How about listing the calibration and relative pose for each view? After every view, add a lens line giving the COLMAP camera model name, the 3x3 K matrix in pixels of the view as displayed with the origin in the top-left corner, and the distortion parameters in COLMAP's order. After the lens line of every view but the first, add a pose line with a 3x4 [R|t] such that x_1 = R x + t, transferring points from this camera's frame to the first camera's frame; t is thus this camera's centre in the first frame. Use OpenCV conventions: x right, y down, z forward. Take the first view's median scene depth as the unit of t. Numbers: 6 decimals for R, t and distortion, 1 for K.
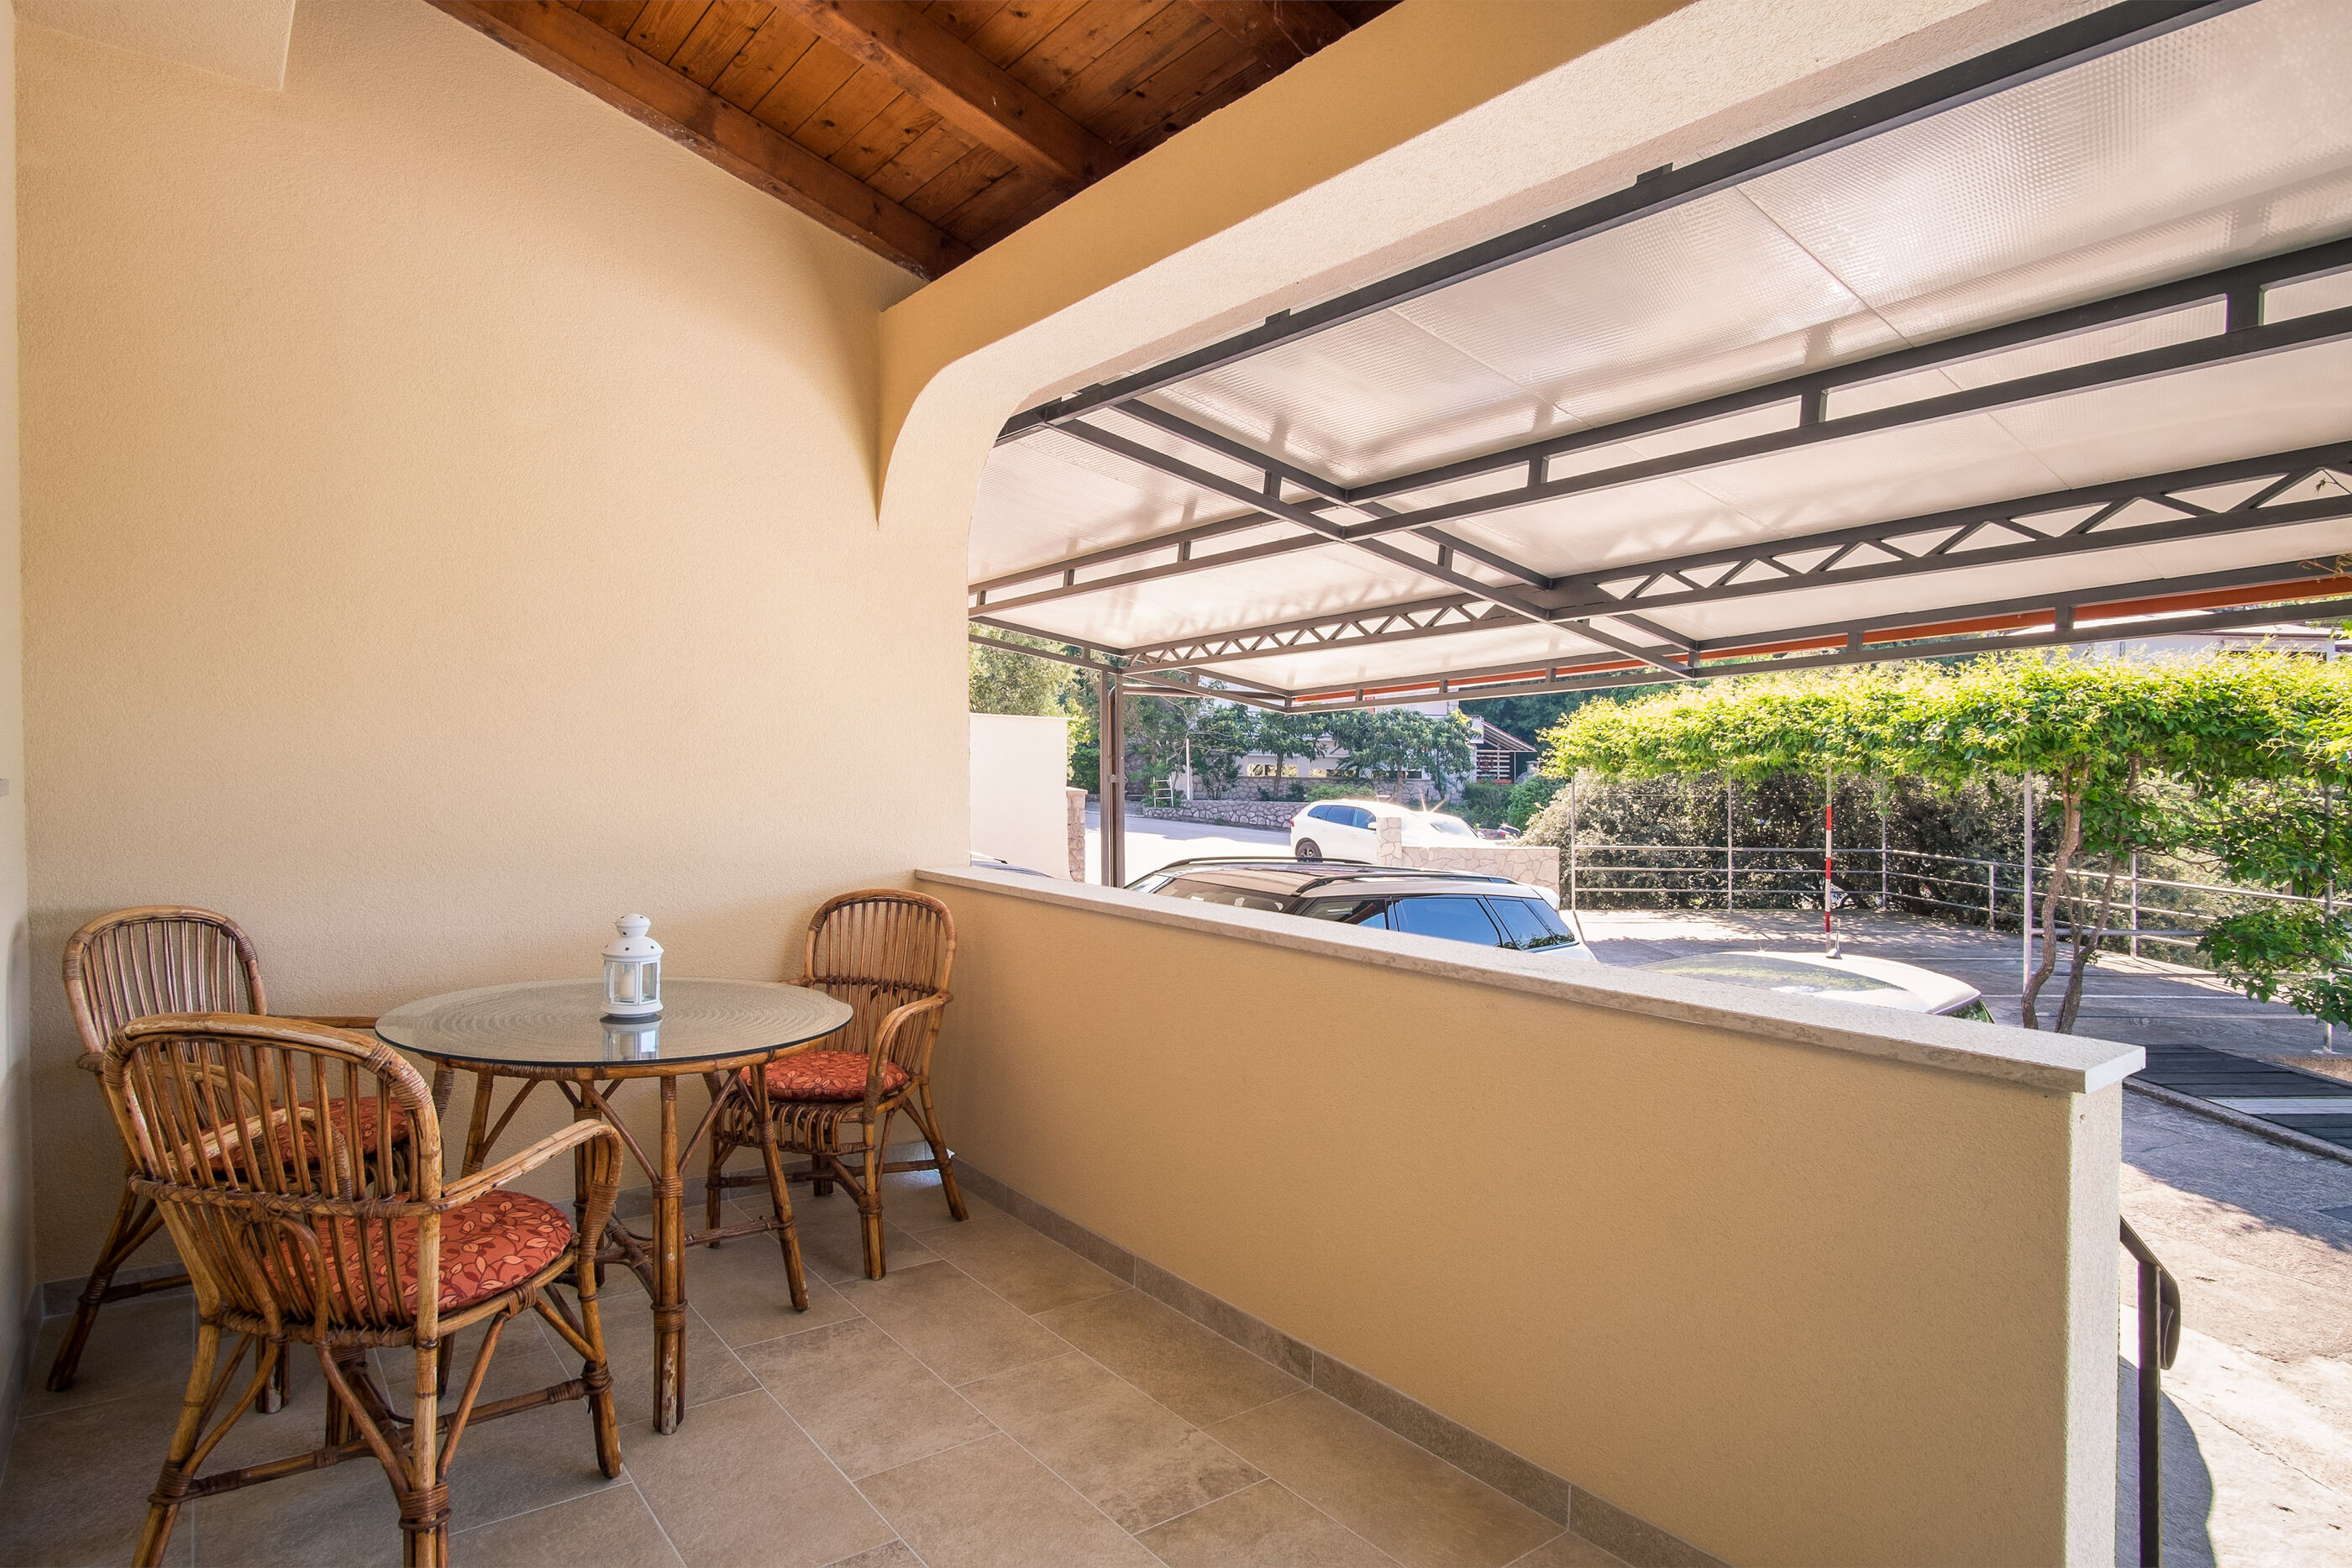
lens RADIAL K [[1260.9, 0, 1164.9], [0, 1260.9, 767.9], [0, 0, 1]] dist [-0.004797, 0.000362]
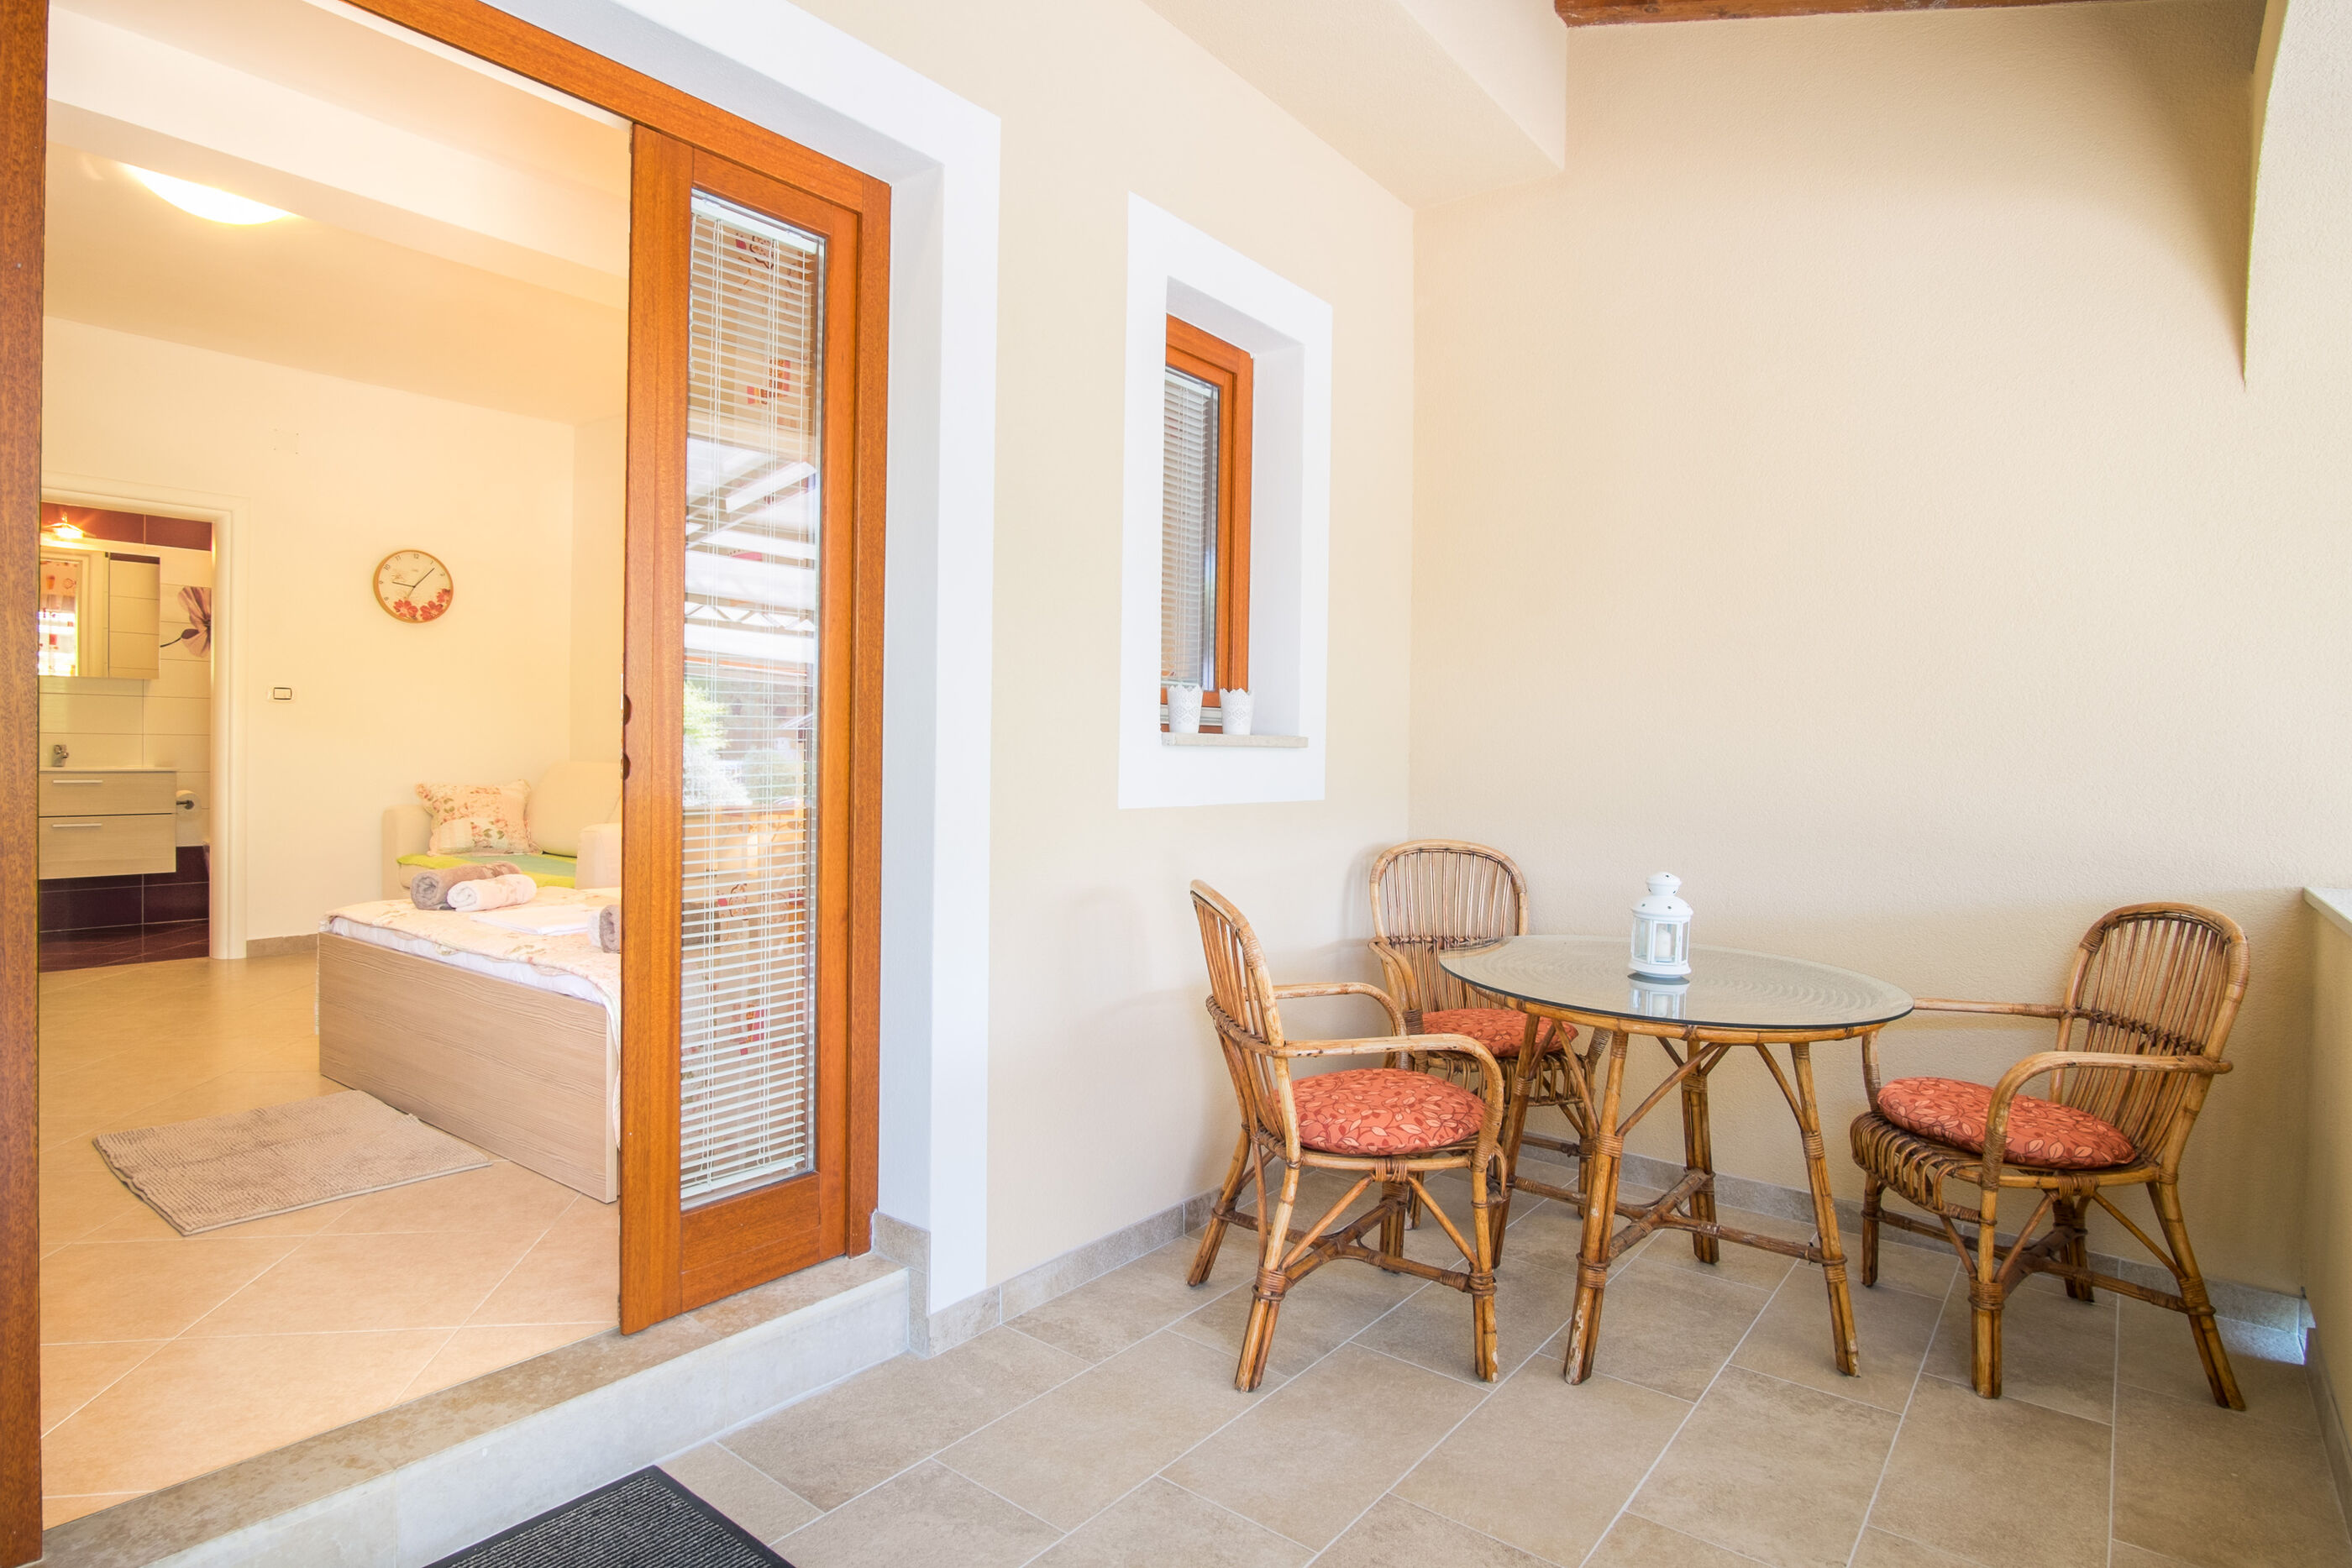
lens RADIAL K [[1260.9, 0, 1164.9], [0, 1260.9, 767.9], [0, 0, 1]] dist [-0.004797, 0.000362]
pose [[0.289735, 0.004523, -0.957096, 0.357982], [-0.019070, 0.999818, -0.001048, 0.039263], [0.956917, 0.018555, 0.289768, 0.309151]]
